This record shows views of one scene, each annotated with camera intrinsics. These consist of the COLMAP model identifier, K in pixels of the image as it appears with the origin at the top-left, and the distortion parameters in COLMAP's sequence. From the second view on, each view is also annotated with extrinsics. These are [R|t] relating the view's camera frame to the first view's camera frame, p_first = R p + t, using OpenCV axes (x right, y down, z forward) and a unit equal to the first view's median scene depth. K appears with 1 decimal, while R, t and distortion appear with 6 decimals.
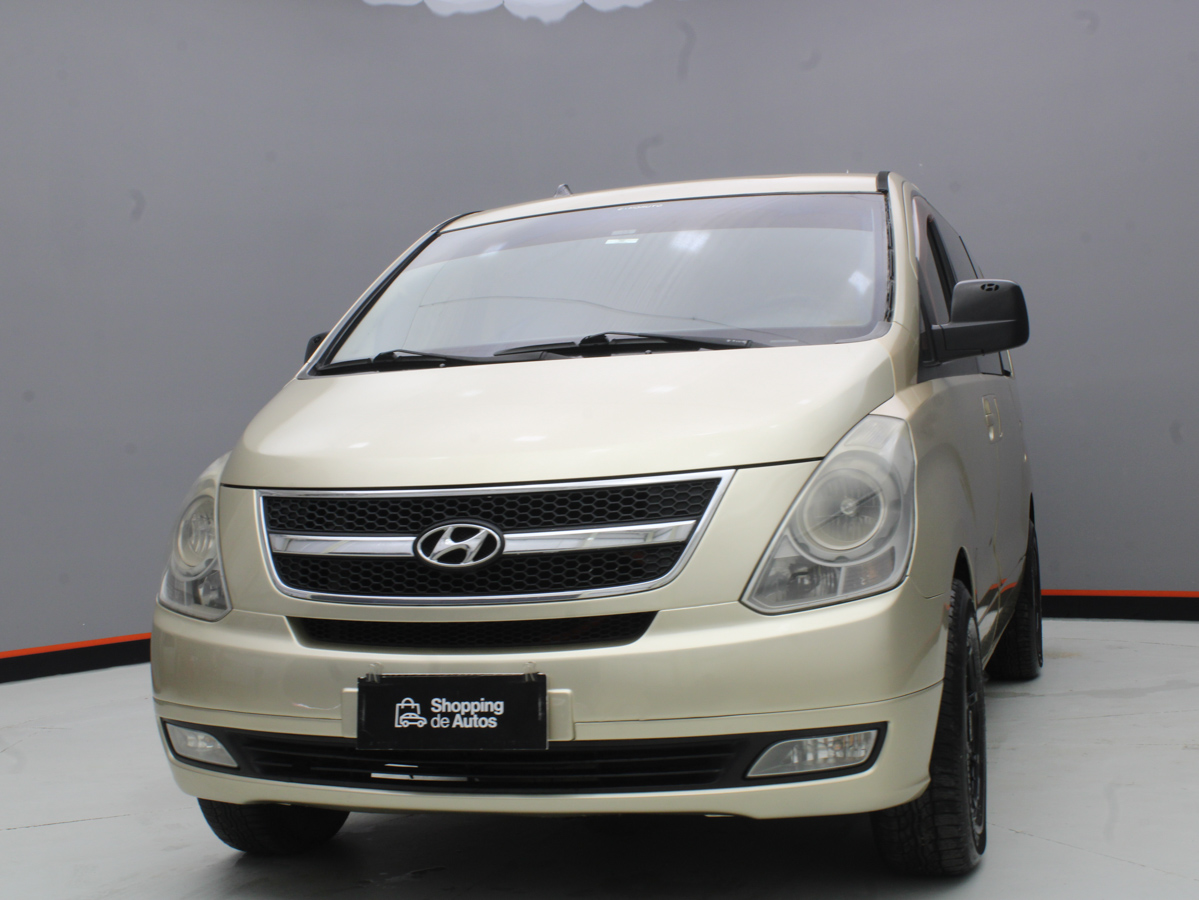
lens RADIAL K [[1660.2, 0, 566.9], [0, 1660.2, 449.6], [0, 0, 1]] dist [-0.141025, -0.027661]
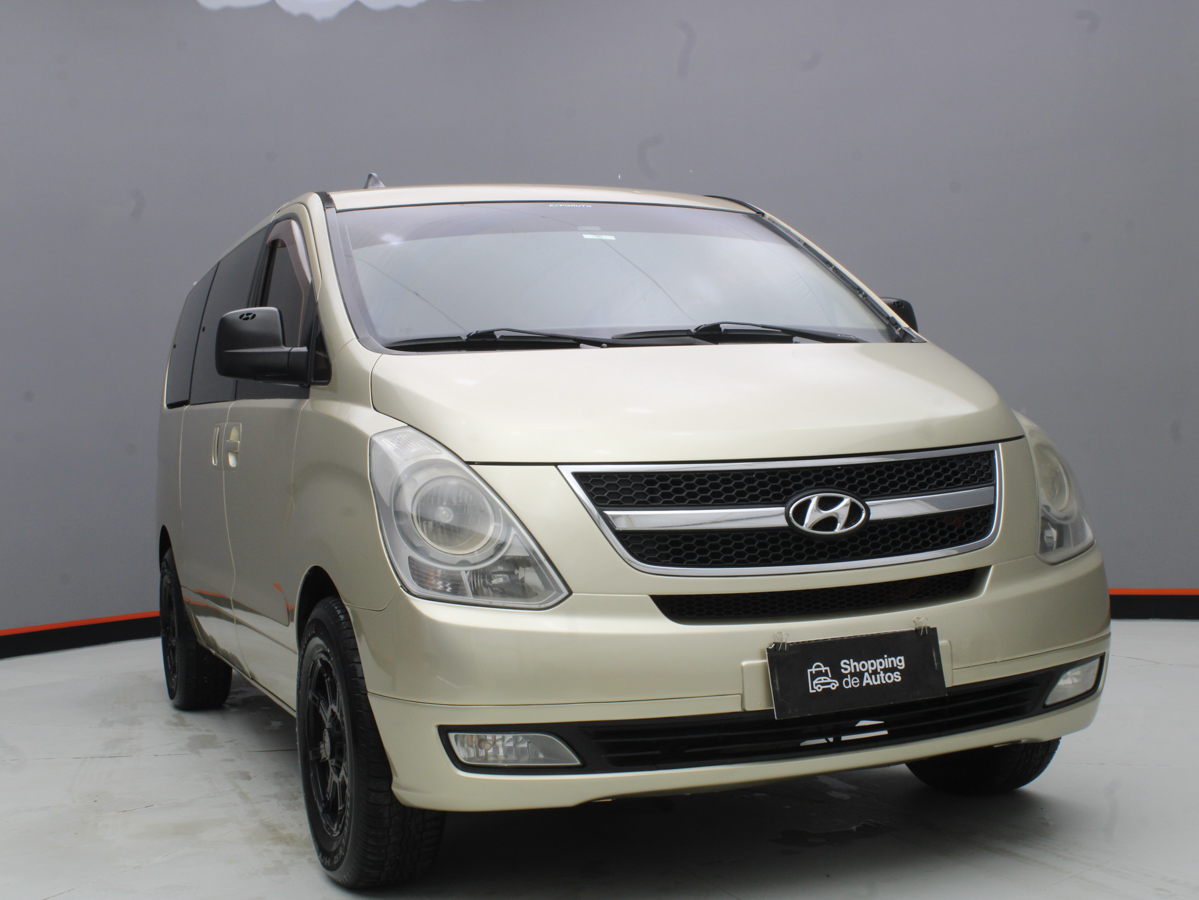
lens RADIAL K [[1660.2, 0, 566.9], [0, 1660.2, 449.6], [0, 0, 1]] dist [-0.141025, -0.027661]
pose [[0.780238, 0.008091, 0.625431, -0.848331], [0.010280, 0.999615, -0.025756, 0.043102], [-0.625399, 0.026525, 0.779854, 0.296234]]
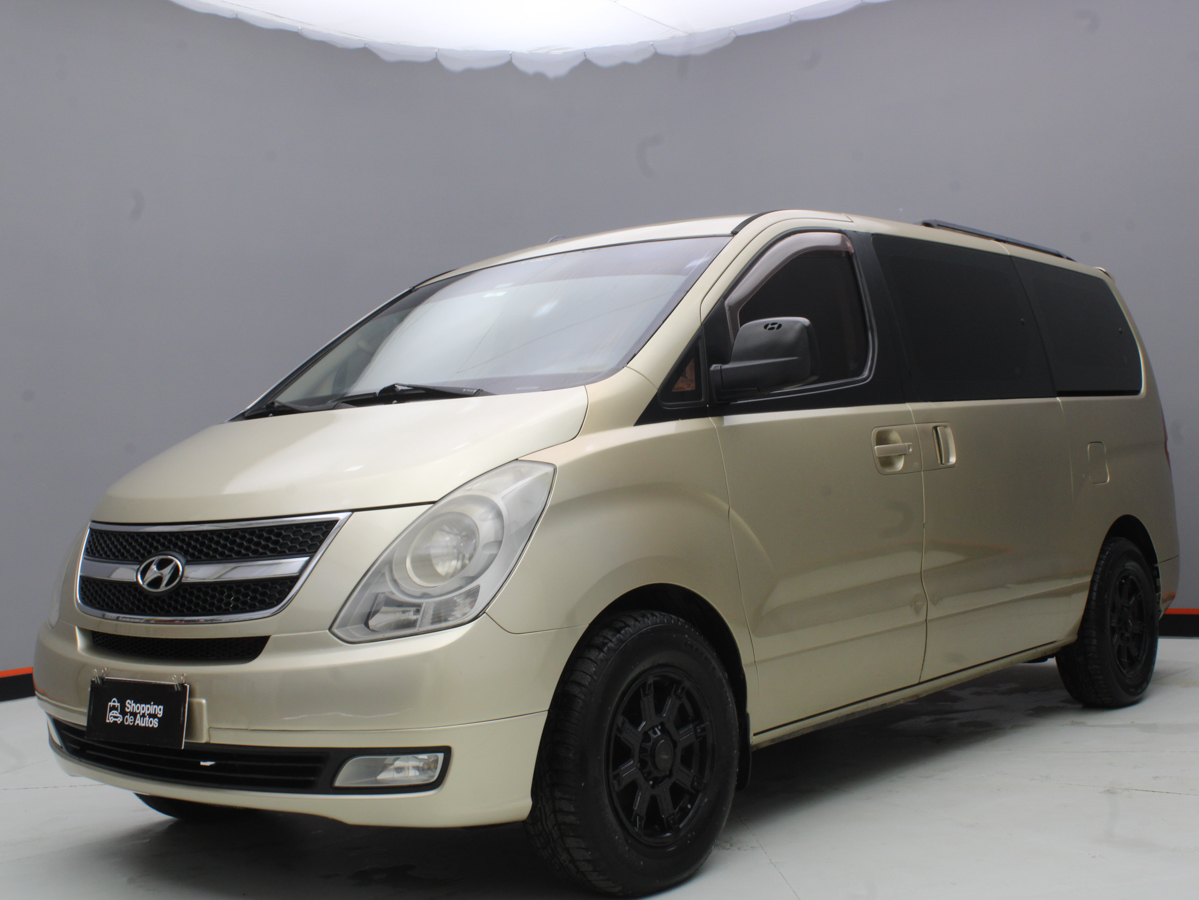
lens RADIAL K [[1540.9, 0, 599.5], [0, 1540.9, 450.0], [0, 0, 1]] dist [-0.135564, 0.015443]
pose [[0.934860, -0.008003, -0.354926, 0.628326], [0.008577, 0.999963, 0.000044, -0.028979], [0.354912, -0.003086, 0.934894, 0.085923]]
